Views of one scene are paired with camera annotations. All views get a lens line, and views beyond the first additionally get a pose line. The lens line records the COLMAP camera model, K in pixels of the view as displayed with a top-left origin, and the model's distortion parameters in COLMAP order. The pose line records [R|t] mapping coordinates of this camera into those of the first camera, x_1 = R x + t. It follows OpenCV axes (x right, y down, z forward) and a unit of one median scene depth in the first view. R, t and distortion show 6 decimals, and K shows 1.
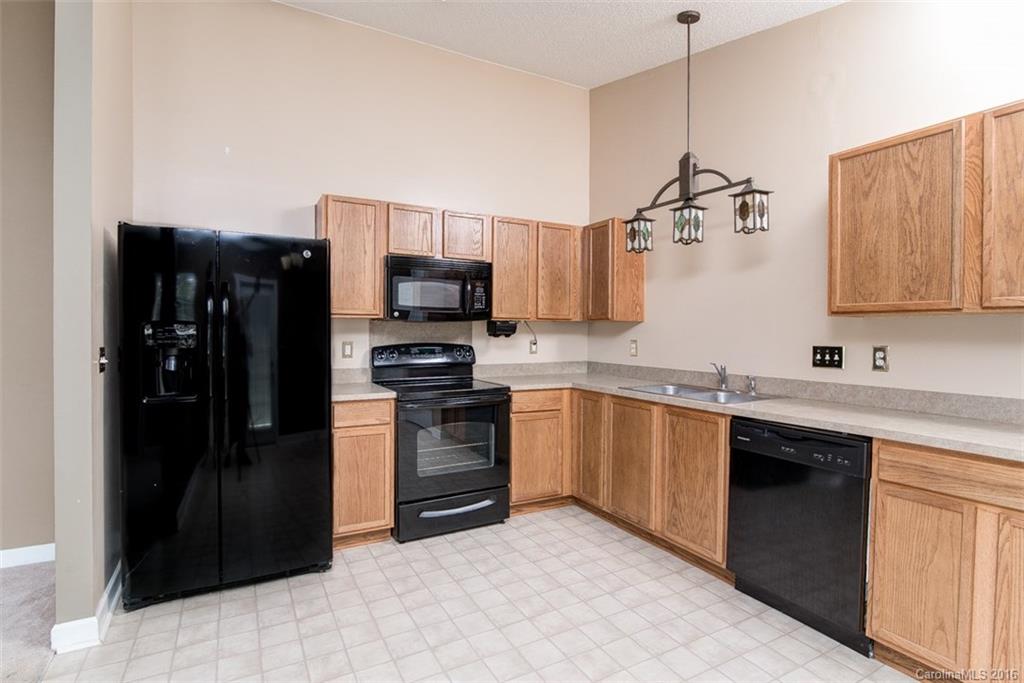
lens RADIAL K [[494.0, 0, 477.1], [0, 494.0, 337.8], [0, 0, 1]] dist [-0.013357, 0.000021]
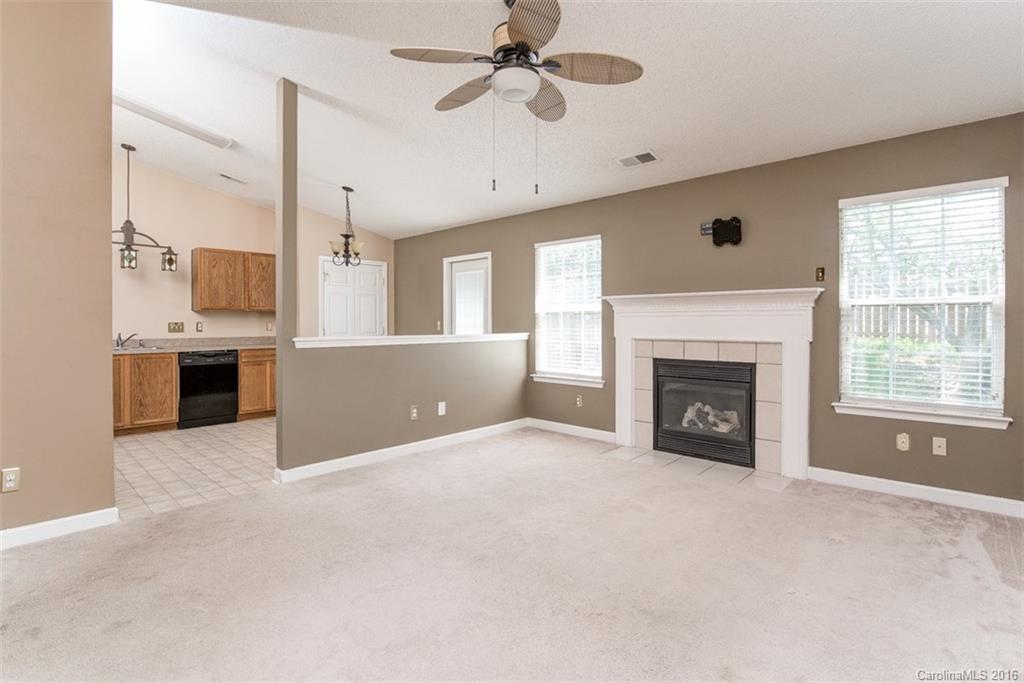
lens RADIAL K [[498.7, 0, 504.9], [0, 498.7, 326.8], [0, 0, 1]] dist [-0.014706, 0.000211]
pose [[-0.297980, -0.010154, 0.954518, -2.024287], [0.015037, 0.999769, 0.015329, 0.024618], [-0.954454, 0.018920, -0.297759, 0.226672]]
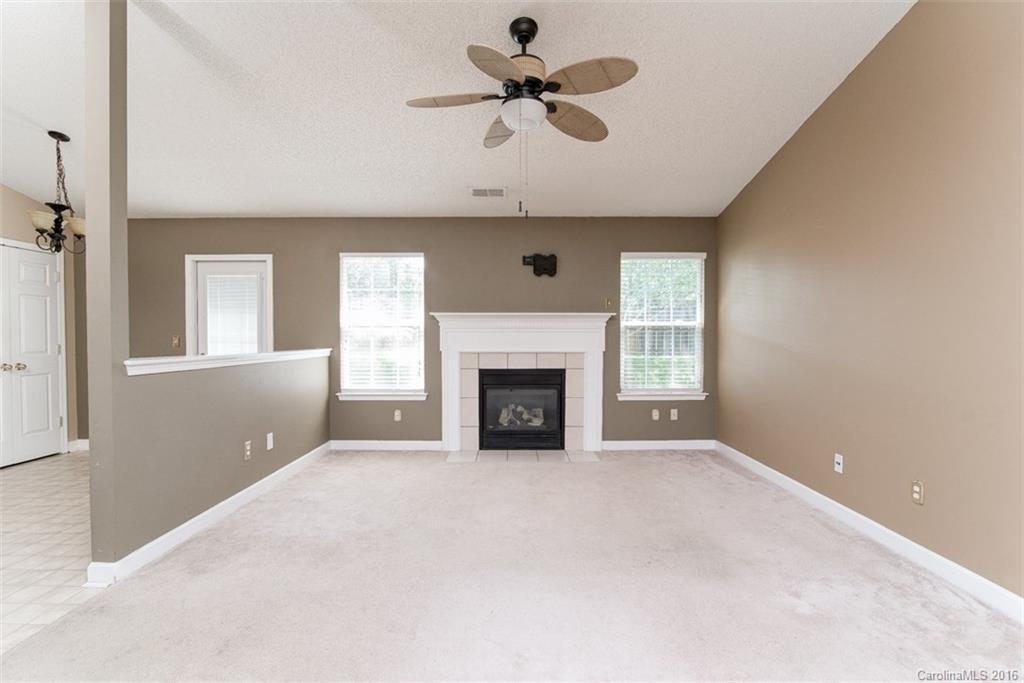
lens RADIAL K [[489.4, 0, 513.7], [0, 489.4, 348.1], [0, 0, 1]] dist [-0.013126, -0.000384]
pose [[-0.873640, -0.012738, 0.486407, -1.574156], [0.005400, 0.999342, 0.035868, 0.017375], [-0.486543, 0.033963, -0.872996, 0.834268]]
